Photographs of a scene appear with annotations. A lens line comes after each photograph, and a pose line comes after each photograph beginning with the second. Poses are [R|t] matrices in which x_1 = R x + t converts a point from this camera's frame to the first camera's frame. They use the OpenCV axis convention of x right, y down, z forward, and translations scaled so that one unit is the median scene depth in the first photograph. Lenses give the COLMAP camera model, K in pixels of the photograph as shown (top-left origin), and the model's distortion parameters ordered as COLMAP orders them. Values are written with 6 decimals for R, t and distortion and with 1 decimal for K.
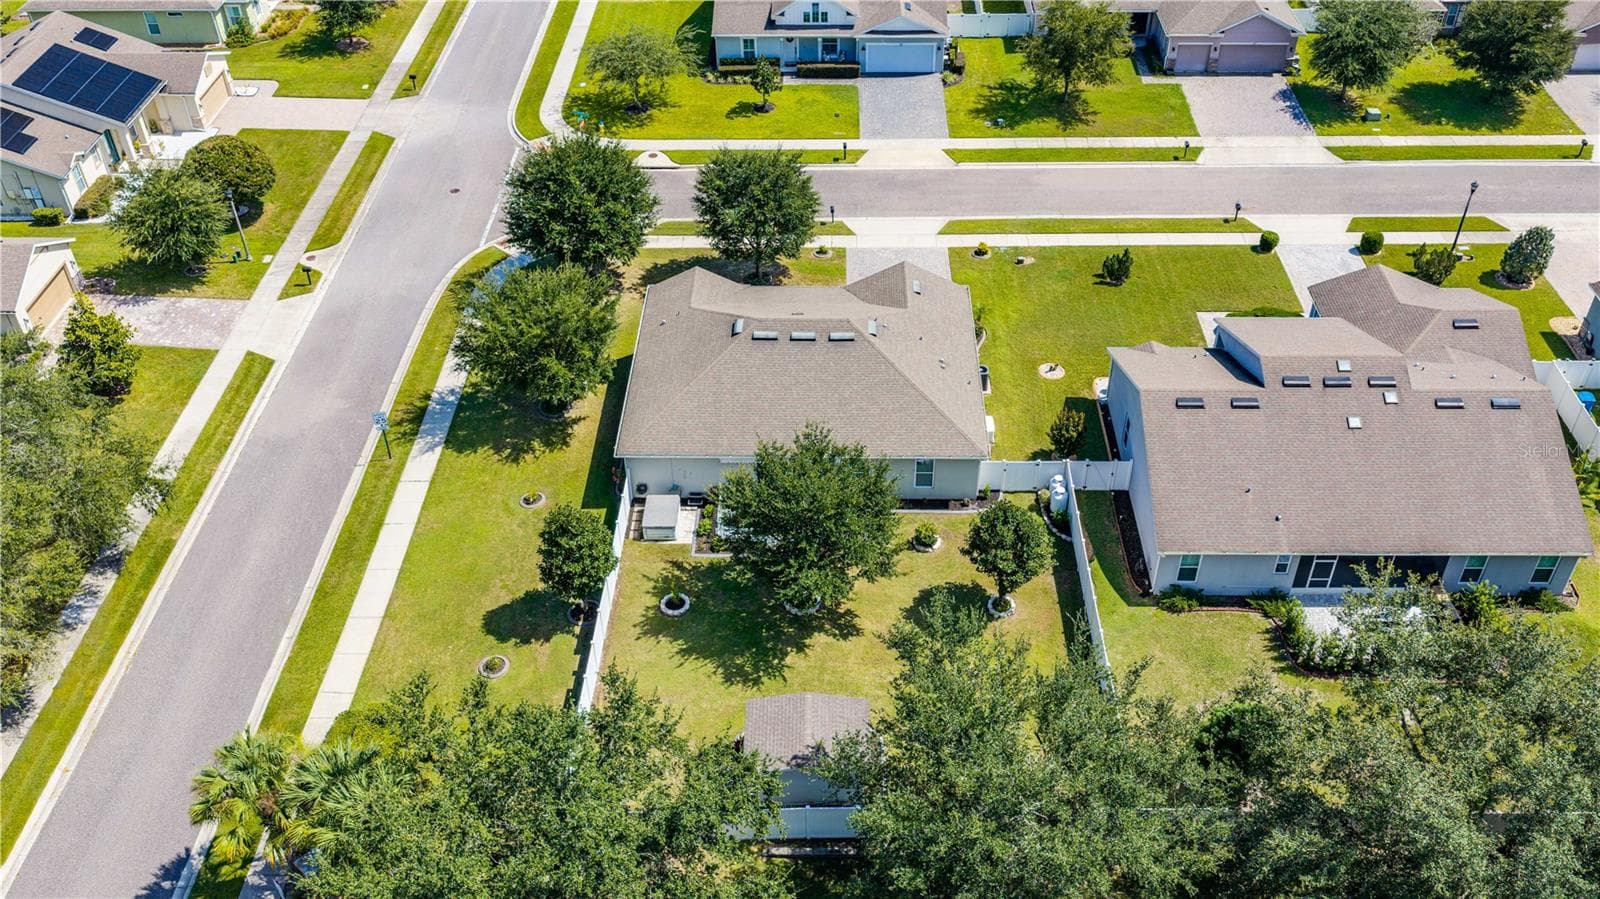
lens RADIAL K [[1495.8, 0, 792.4], [0, 1495.8, 449.0], [0, 0, 1]] dist [0.040527, -0.090776]
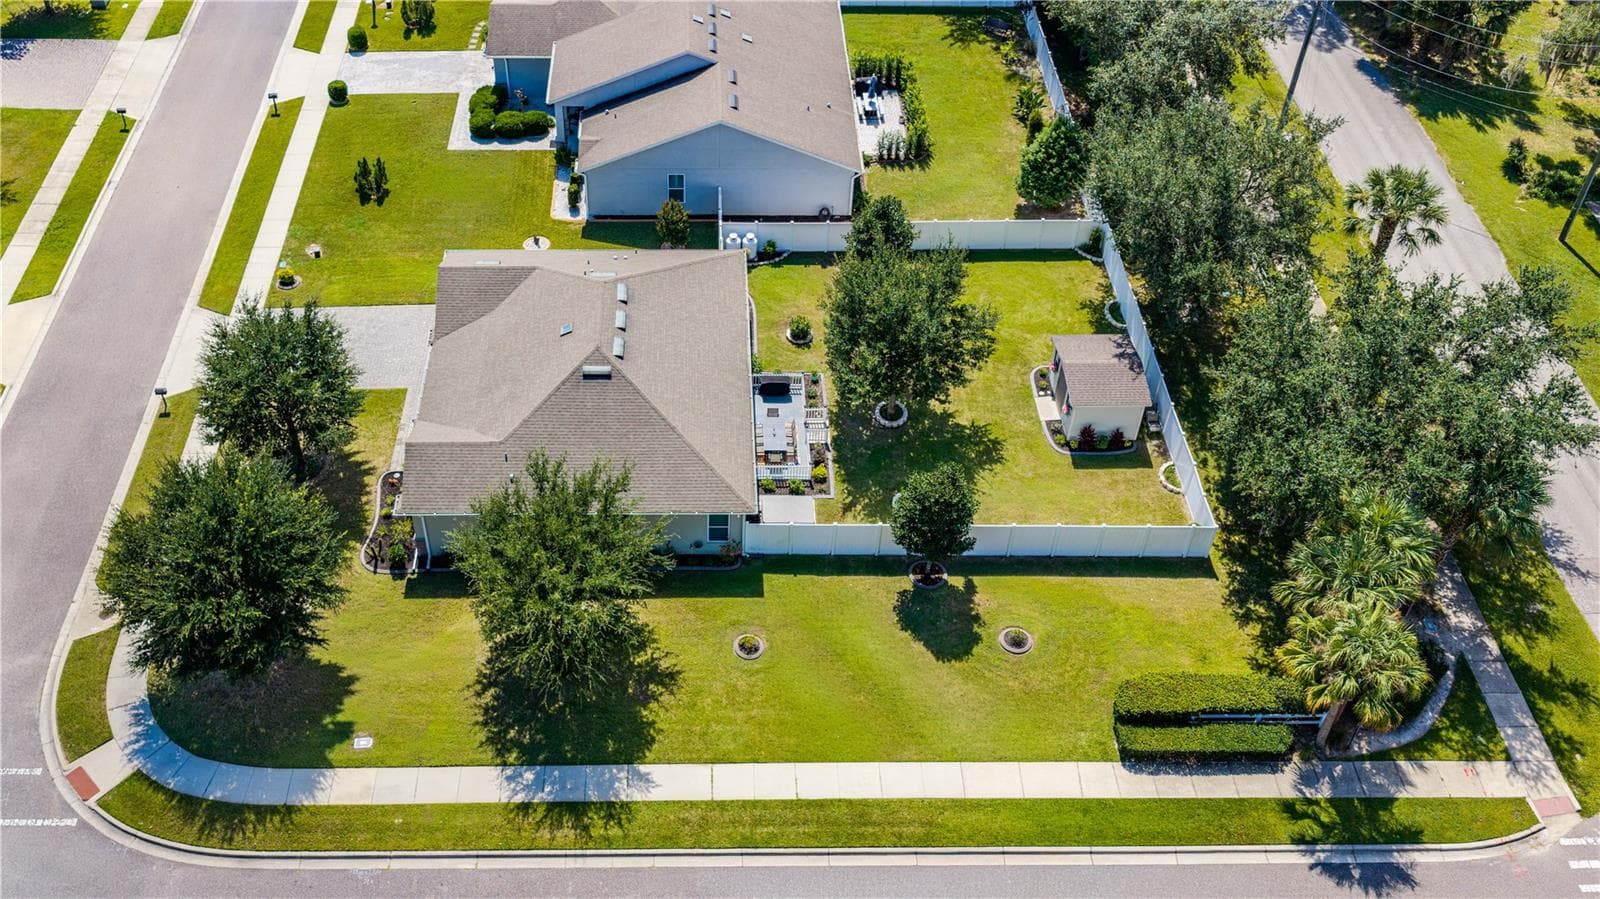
lens RADIAL K [[1495.8, 0, 792.4], [0, 1495.8, 449.0], [0, 0, 1]] dist [0.040527, -0.090776]
pose [[-0.082477, -0.686984, 0.721977, -0.726628], [0.599931, 0.544251, 0.586408, -0.515472], [-0.795789, 0.481501, 0.367255, 0.655181]]
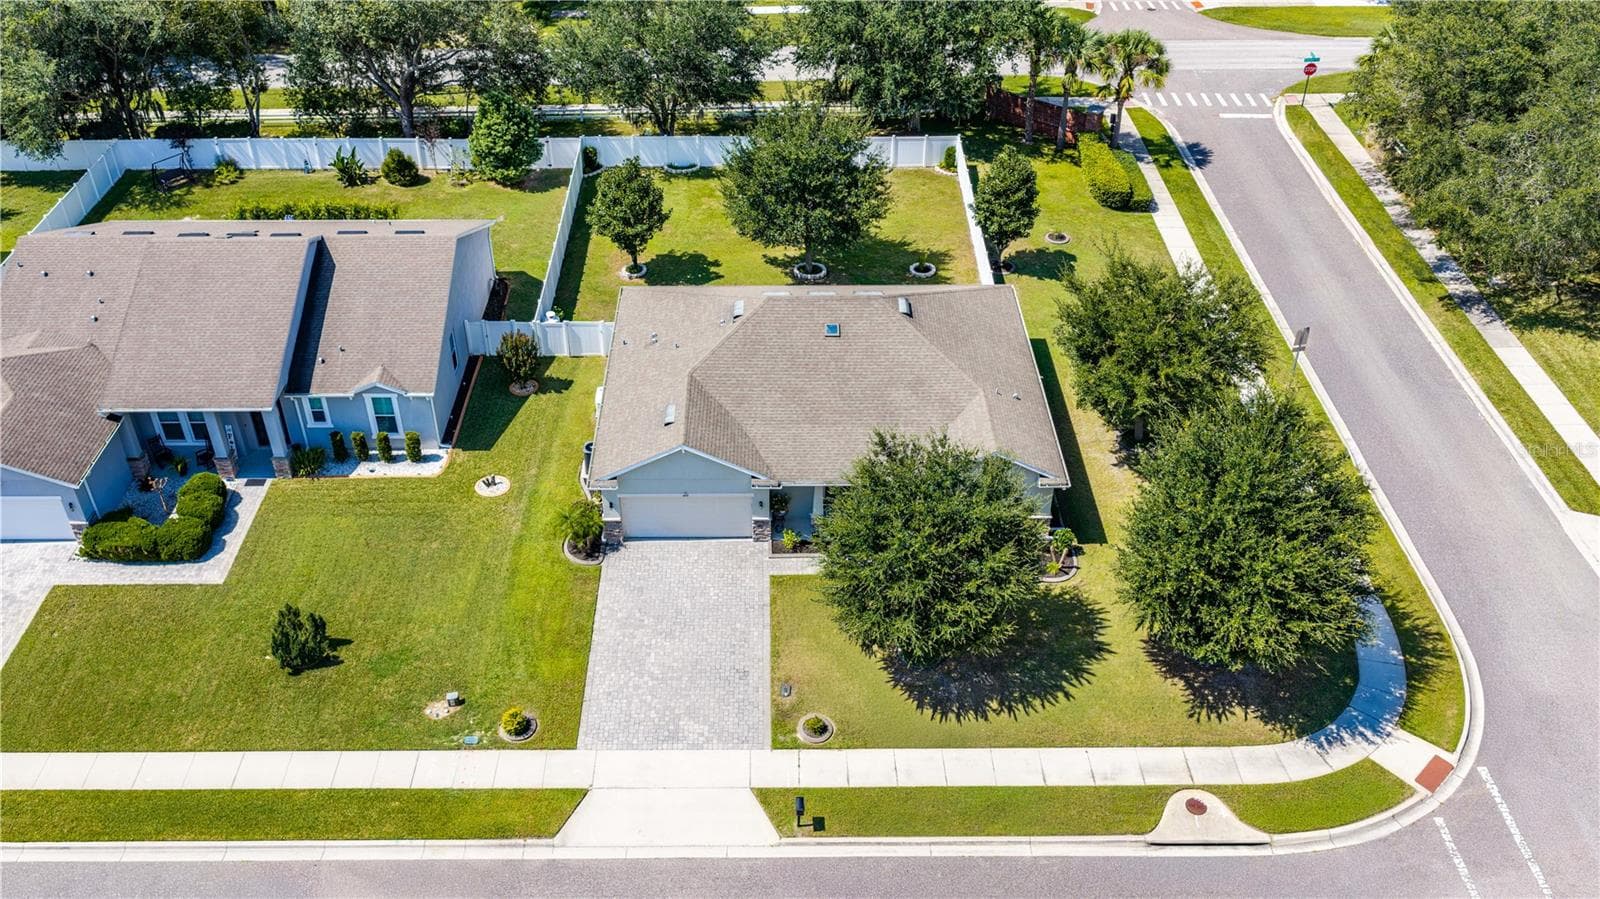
lens RADIAL K [[1278.1, 0, 826.1], [0, 1278.1, 449.3], [0, 0, 1]] dist [0.004899, 0.002377]
pose [[-0.998103, 0.046502, -0.040337, 0.038095], [-0.028272, 0.235788, 0.971393, -0.767024], [0.054683, 0.970691, -0.234027, 1.300008]]
